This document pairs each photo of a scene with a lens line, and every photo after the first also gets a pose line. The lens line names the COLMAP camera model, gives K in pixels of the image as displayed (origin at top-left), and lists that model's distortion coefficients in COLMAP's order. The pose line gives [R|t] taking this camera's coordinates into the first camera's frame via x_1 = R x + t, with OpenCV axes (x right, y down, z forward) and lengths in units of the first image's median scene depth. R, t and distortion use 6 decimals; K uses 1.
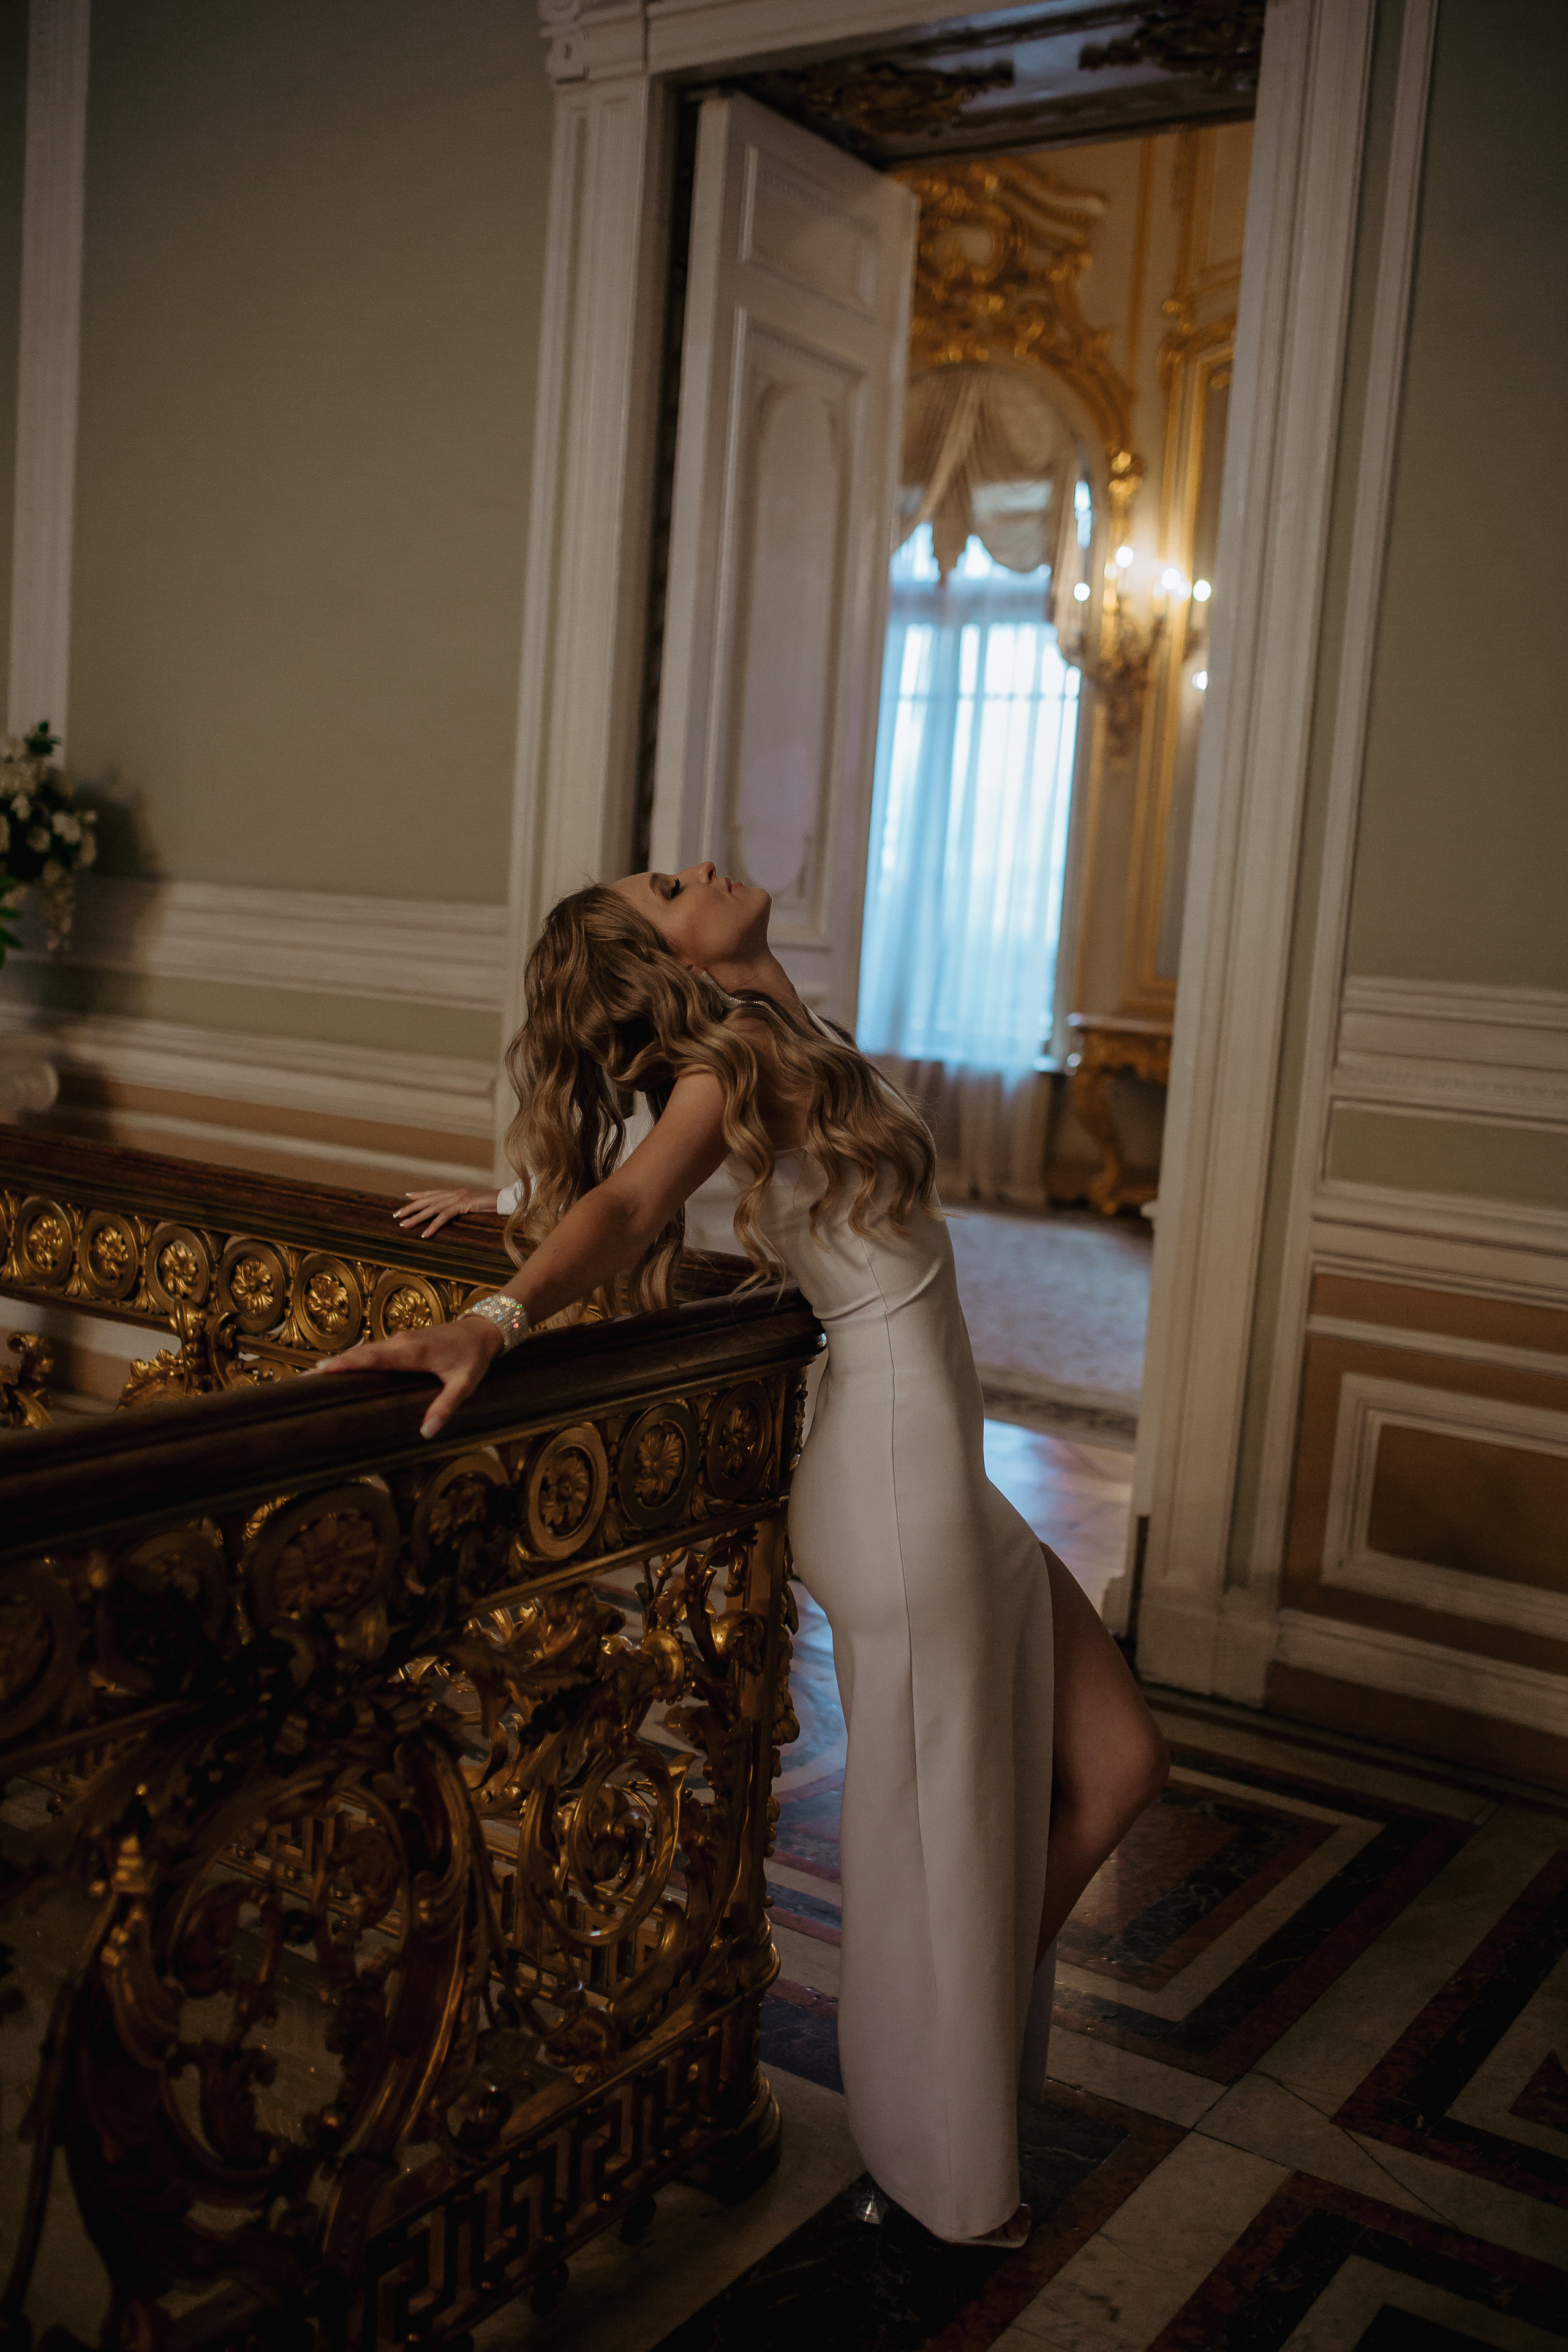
lens RADIAL K [[2234.1, 0, 784.0], [0, 2234.1, 1176.0], [0, 0, 1]] dist [-0.013132, -0.005637]
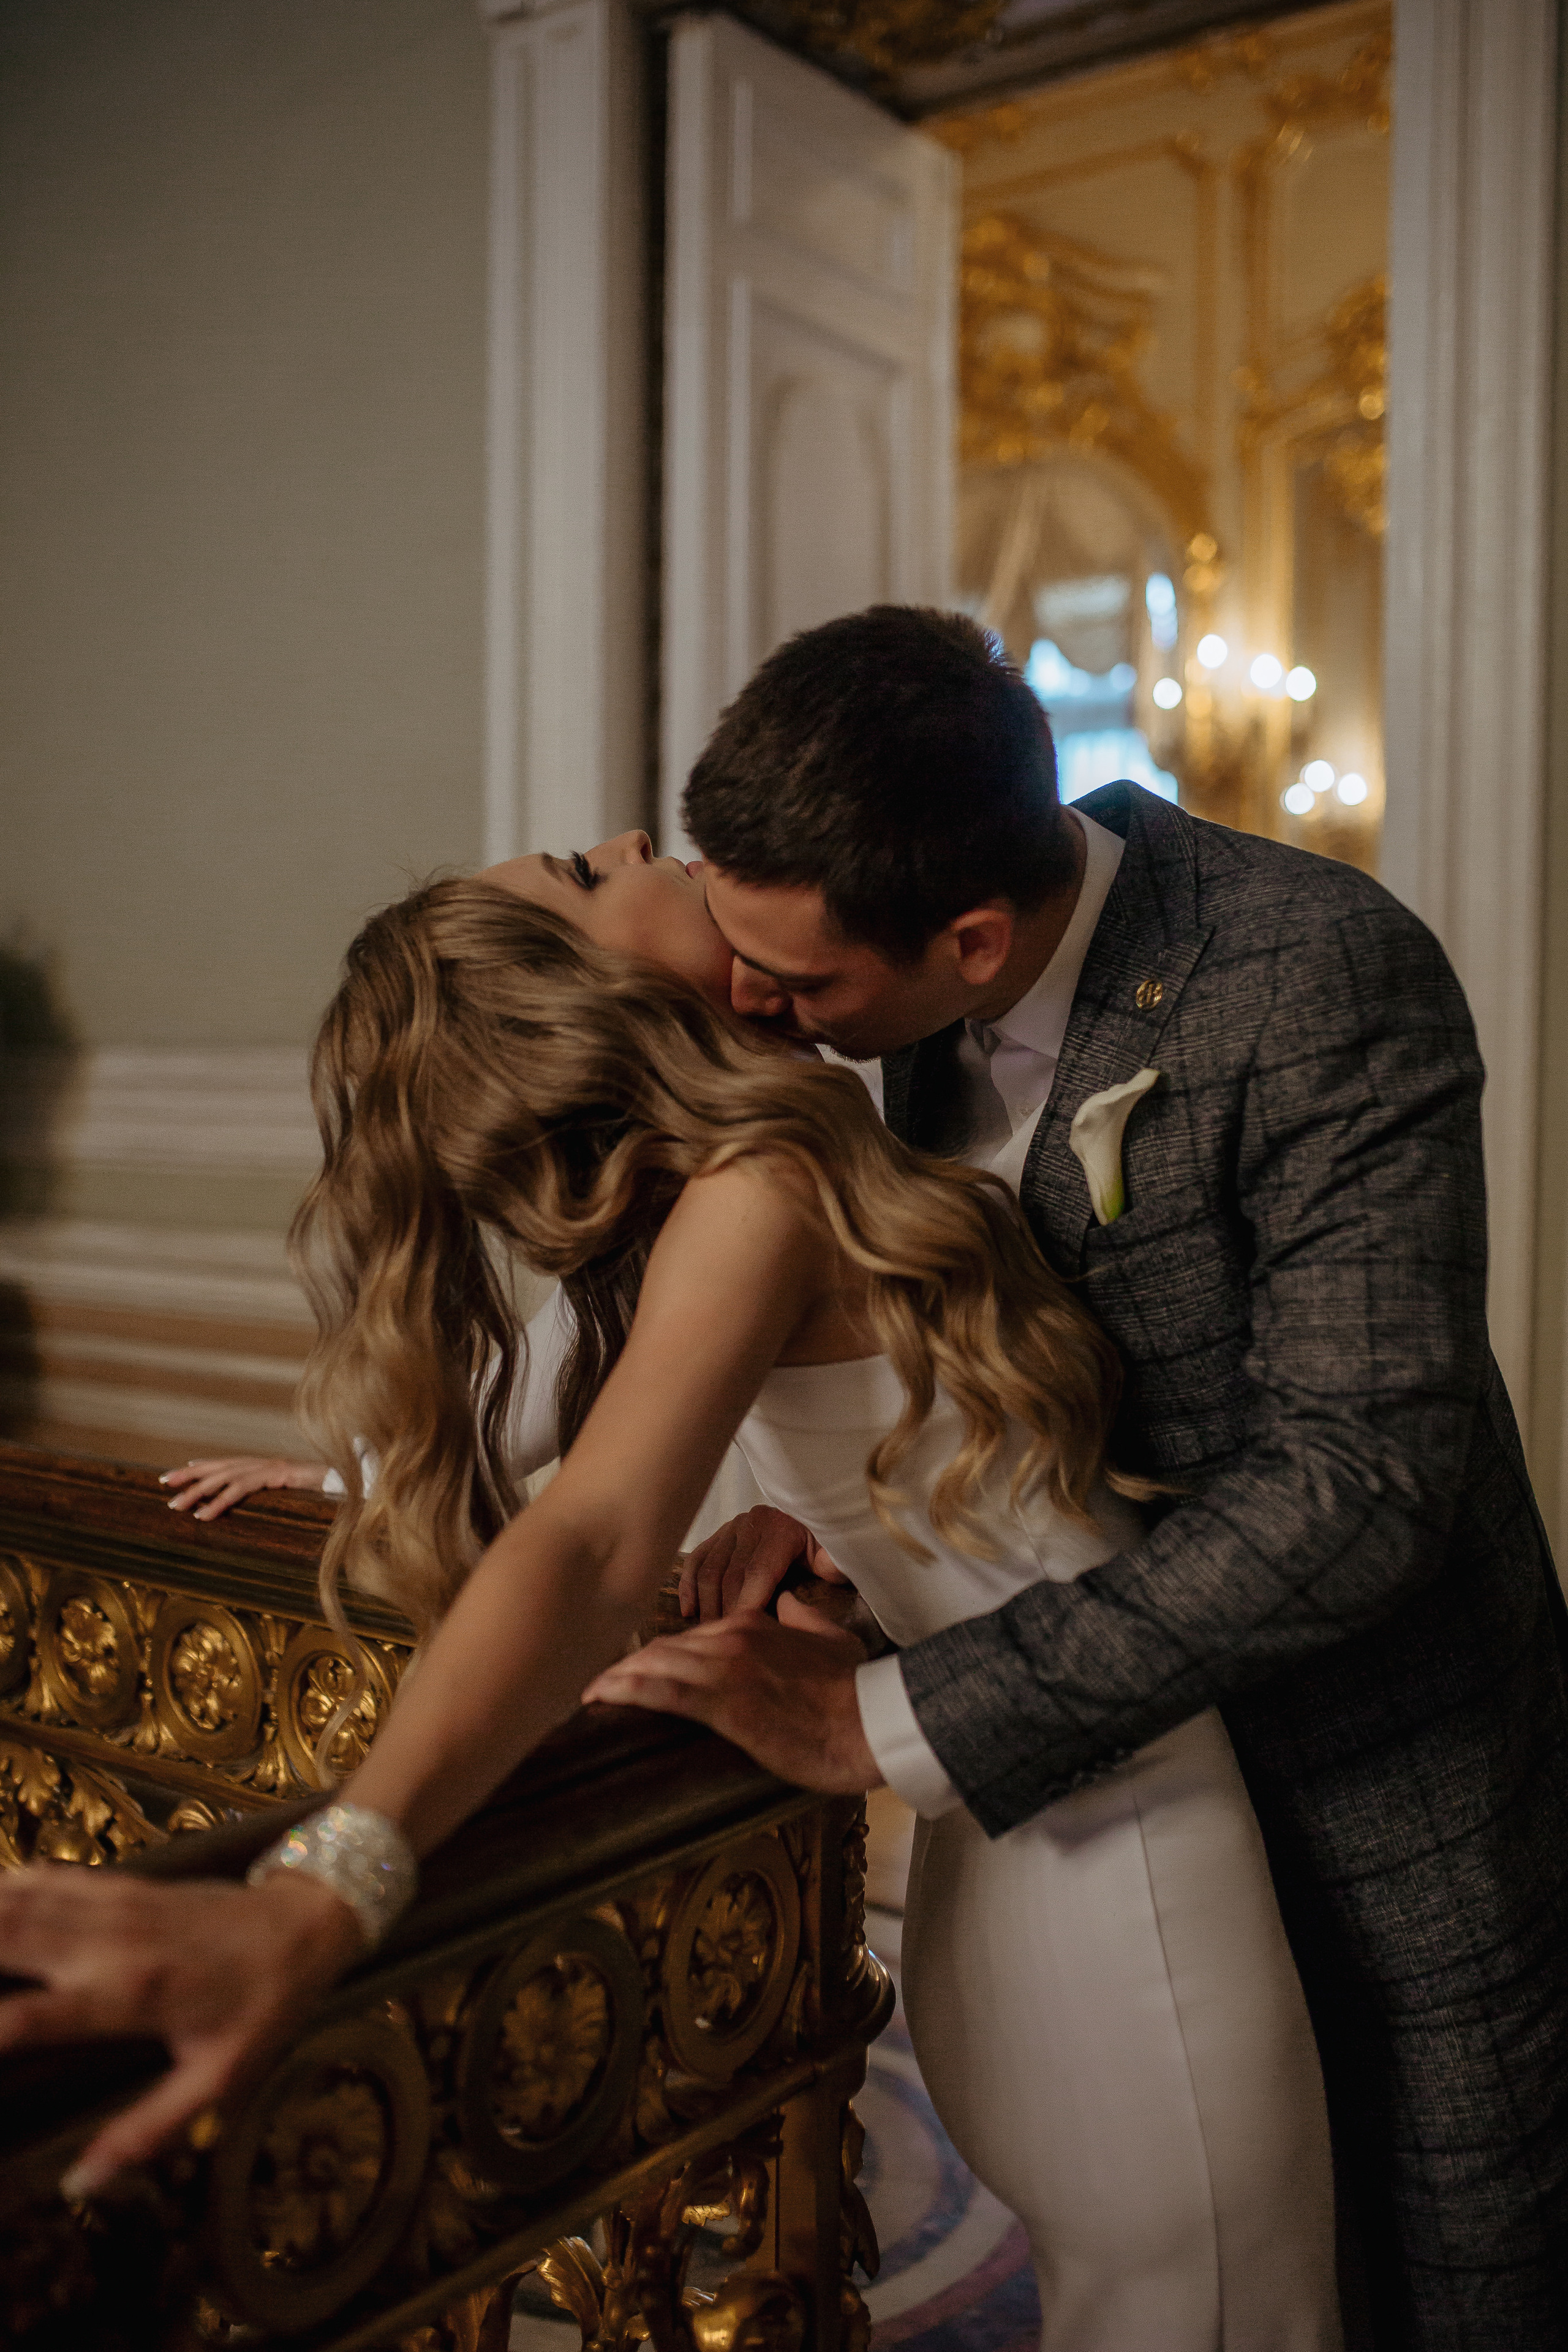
lens RADIAL K [[2234.1, 0, 784.0], [0, 2234.1, 1176.0], [0, 0, 1]] dist [-0.013132, -0.005637]
pose [[0.997375, -0.059202, -0.041692, 0.010607], [0.055644, 0.995090, -0.081857, -0.006508], [0.046333, 0.079322, 0.995772, 0.229384]]
